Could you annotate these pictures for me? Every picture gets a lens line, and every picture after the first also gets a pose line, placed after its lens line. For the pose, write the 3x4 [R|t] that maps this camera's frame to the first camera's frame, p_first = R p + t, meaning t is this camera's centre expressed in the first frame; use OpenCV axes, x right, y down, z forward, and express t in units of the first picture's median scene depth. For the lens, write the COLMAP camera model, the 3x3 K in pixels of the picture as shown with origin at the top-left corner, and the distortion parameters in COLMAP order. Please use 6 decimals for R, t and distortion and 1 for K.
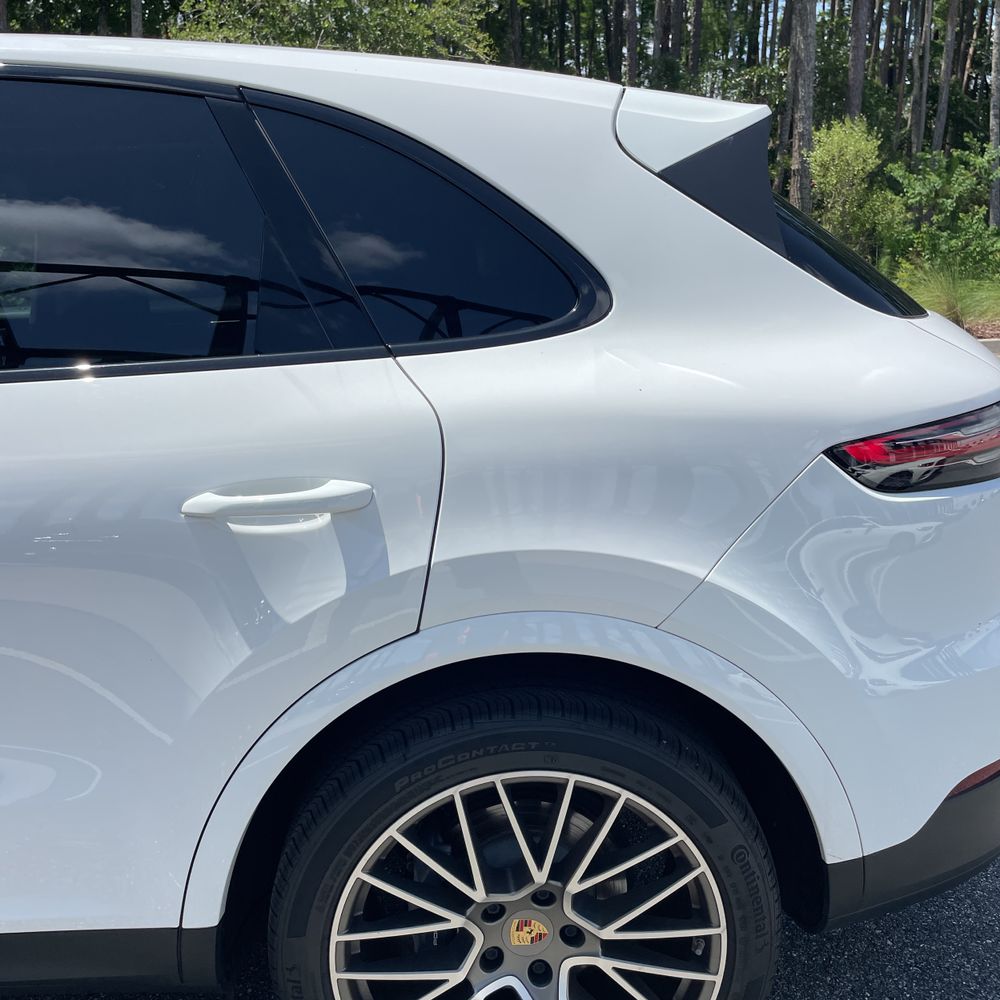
lens RADIAL K [[999.7, 0, 527.0], [0, 999.7, 481.6], [0, 0, 1]] dist [0.034900, 0.000000]
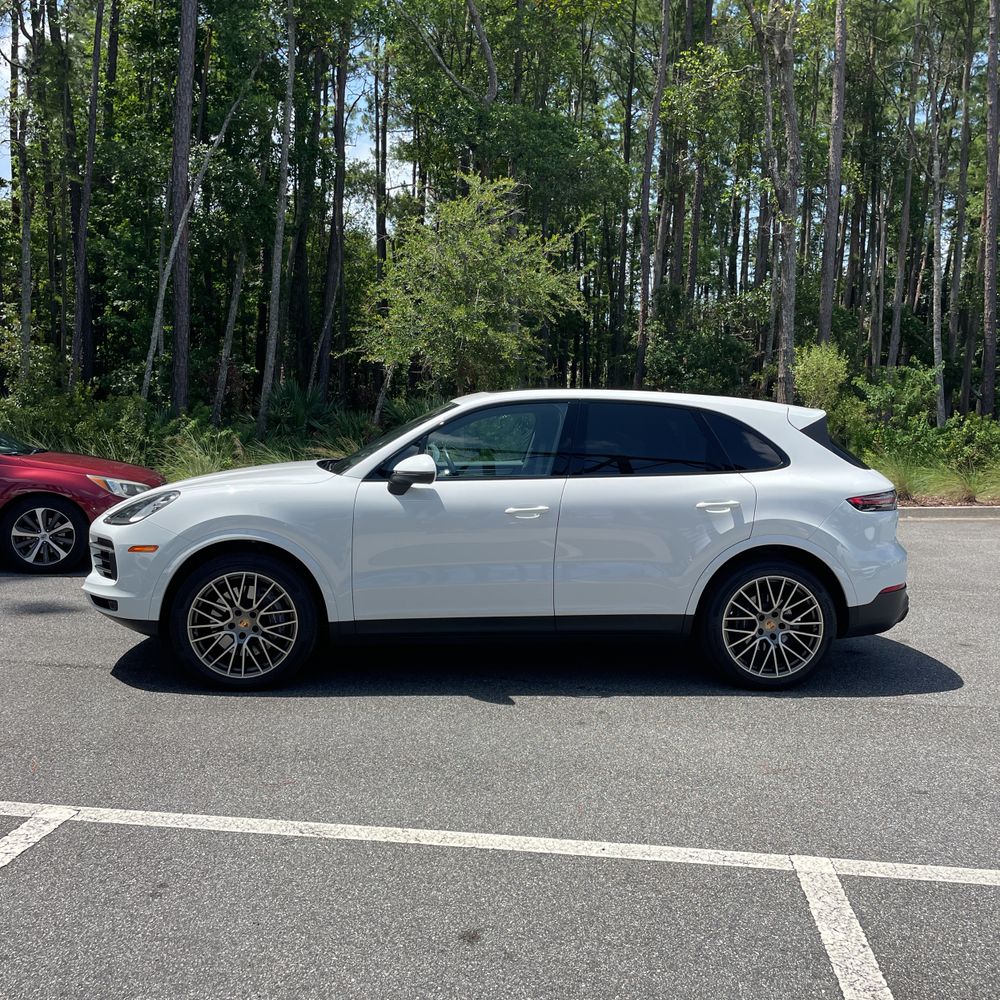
lens RADIAL K [[999.7, 0, 517.6], [0, 999.7, 462.9], [0, 0, 1]] dist [0.034900, 0.000000]
pose [[0.999274, 0.035654, 0.013454, -1.061782], [-0.032493, 0.981626, -0.188026, 0.612659], [-0.019911, 0.187453, 0.982072, -2.911983]]
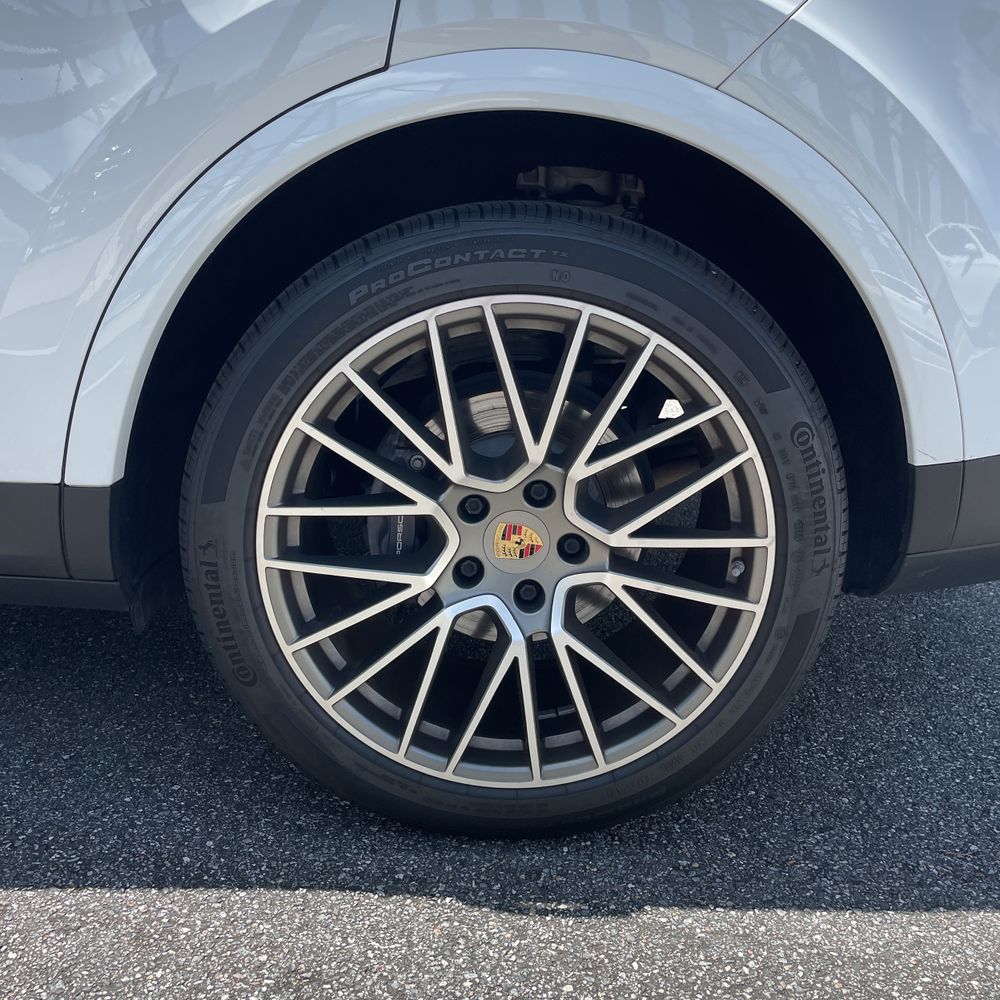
lens RADIAL K [[999.7, 0, 533.0], [0, 999.7, 474.2], [0, 0, 1]] dist [0.034900, 0.000000]
pose [[0.997940, 0.060843, -0.020322, 0.027018], [-0.060199, 0.997707, 0.030935, 0.385972], [0.022157, -0.029648, 0.999315, 0.241612]]
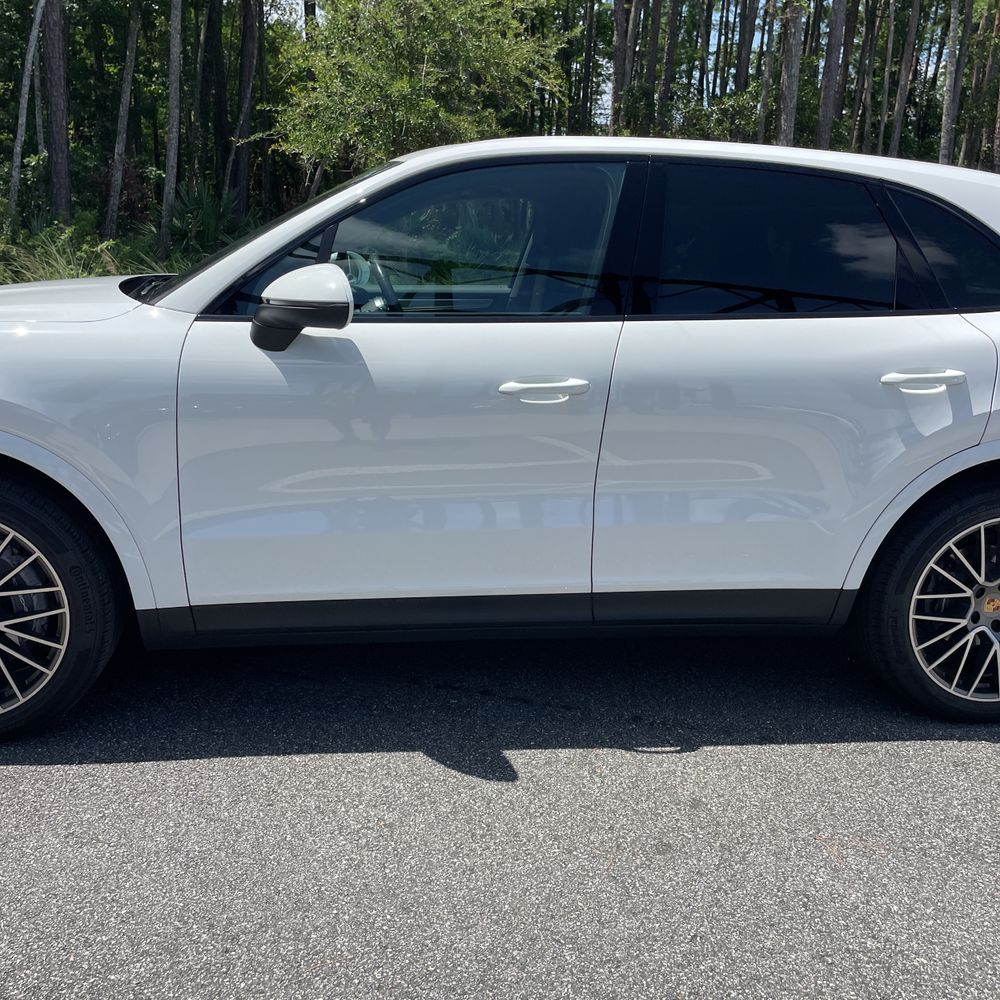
lens RADIAL K [[999.7, 0, 515.9], [0, 999.7, 472.2], [0, 0, 1]] dist [0.034900, 0.000000]
pose [[0.996347, 0.040069, 0.075407, -1.153077], [-0.039174, 0.999144, -0.013314, 0.256462], [-0.075875, 0.010311, 0.997064, -0.971469]]
